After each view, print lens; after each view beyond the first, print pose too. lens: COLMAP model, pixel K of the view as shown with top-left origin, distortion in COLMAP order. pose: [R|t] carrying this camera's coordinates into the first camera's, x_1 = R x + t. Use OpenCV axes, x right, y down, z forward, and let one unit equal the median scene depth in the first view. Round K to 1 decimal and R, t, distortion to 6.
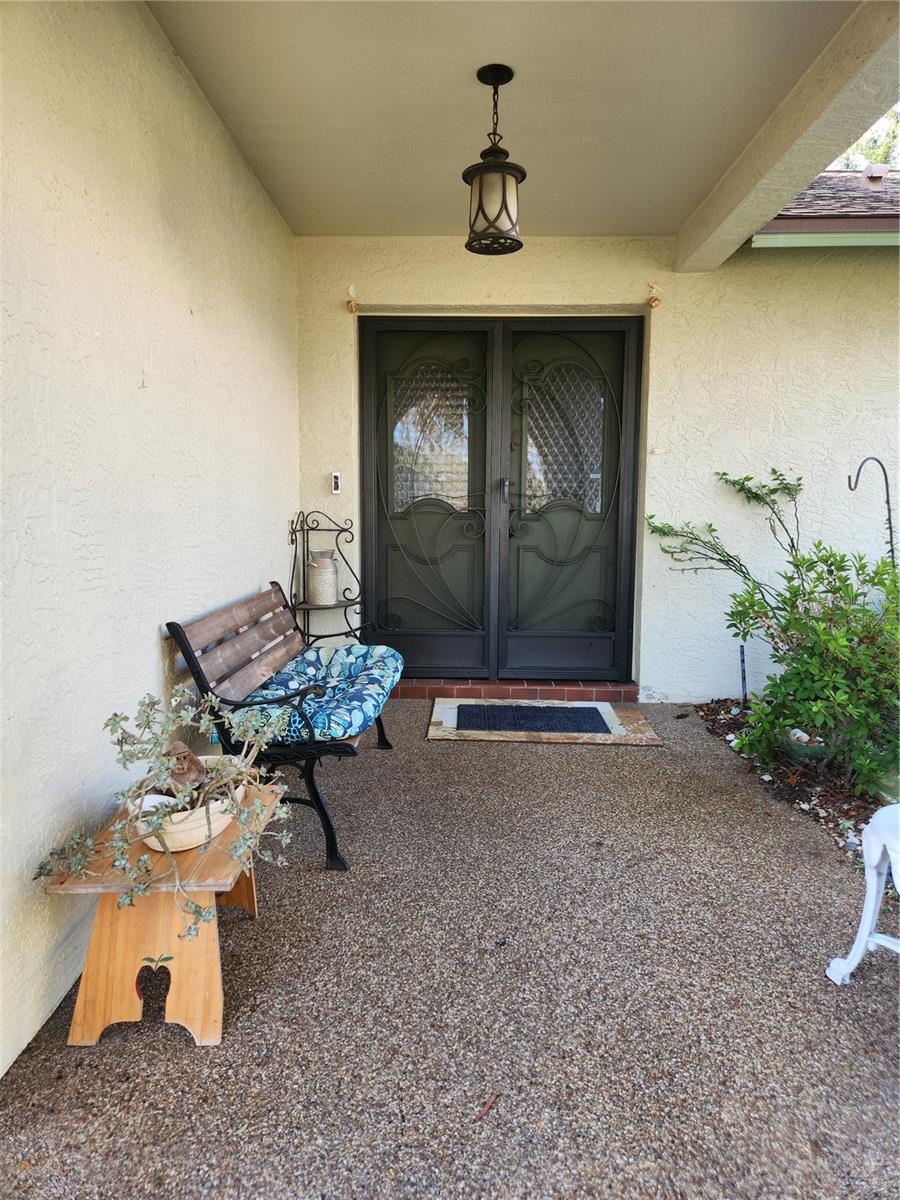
lens RADIAL K [[810.8, 0, 449.5], [0, 810.8, 592.8], [0, 0, 1]] dist [0.050883, -0.035497]
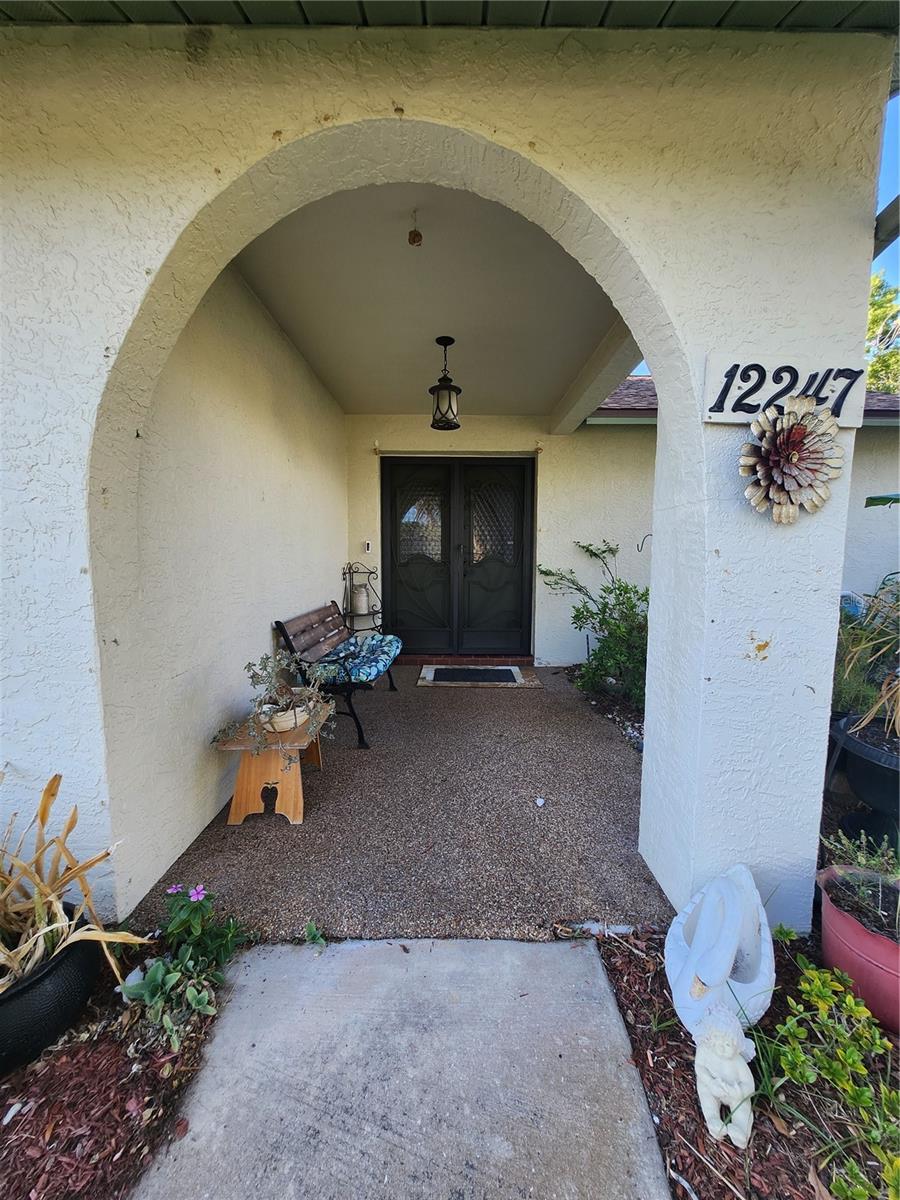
lens RADIAL K [[481.9, 0, 453.2], [0, 481.9, 605.5], [0, 0, 1]] dist [-0.003860, 0.000238]
pose [[0.999815, -0.003184, 0.018970, 0.047981], [0.003338, 0.999962, -0.008114, 0.008953], [-0.018944, 0.008176, 0.999787, -0.131693]]
